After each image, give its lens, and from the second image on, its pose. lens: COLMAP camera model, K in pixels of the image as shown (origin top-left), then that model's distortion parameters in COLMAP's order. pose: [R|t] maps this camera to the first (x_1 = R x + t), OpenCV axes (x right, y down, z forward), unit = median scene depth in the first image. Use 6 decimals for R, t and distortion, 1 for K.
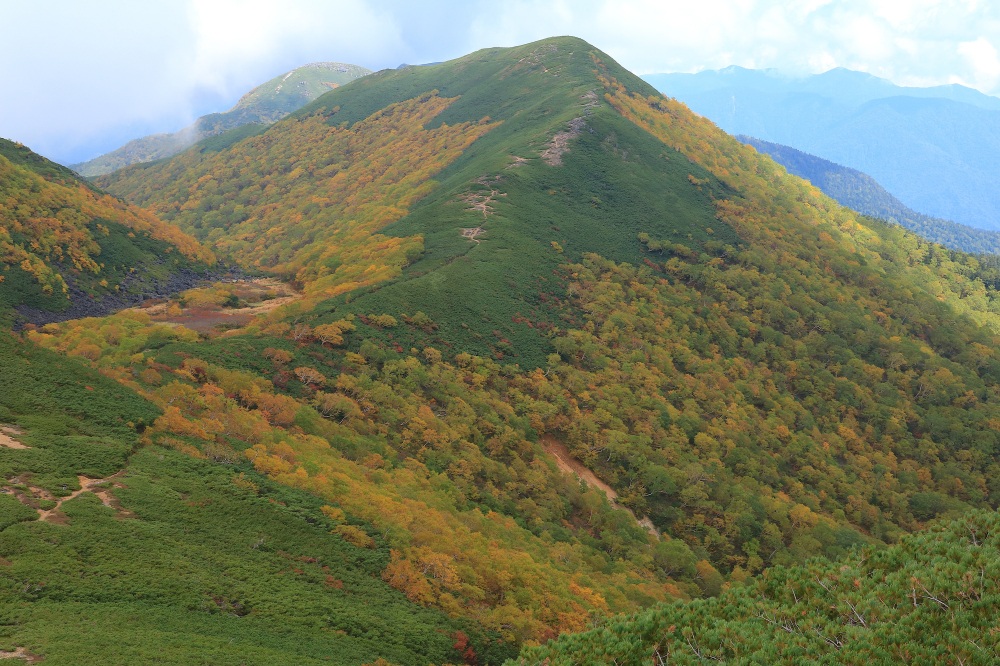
lens RADIAL K [[1136.6, 0, 500.0], [0, 1136.6, 333.0], [0, 0, 1]] dist [-0.120015, 0.124802]
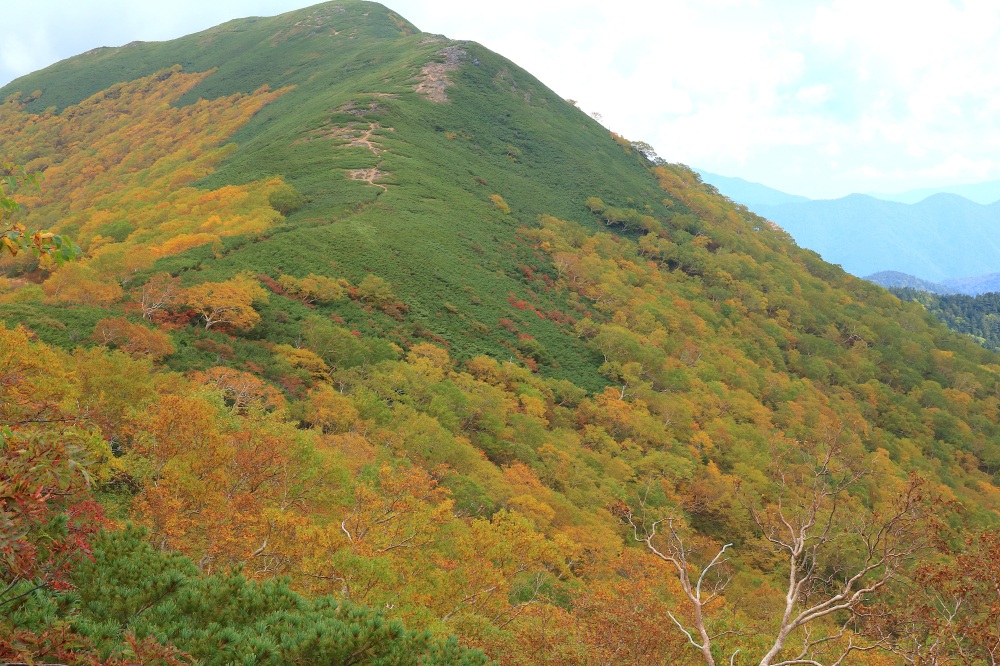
lens RADIAL K [[1305.5, 0, 500.0], [0, 1305.5, 333.0], [0, 0, 1]] dist [-0.013924, 0.012889]
pose [[0.977830, -0.016810, 0.208725, -0.043461], [0.026000, 0.998806, -0.041360, 0.009677], [-0.207780, 0.045870, 0.977099, 0.147982]]
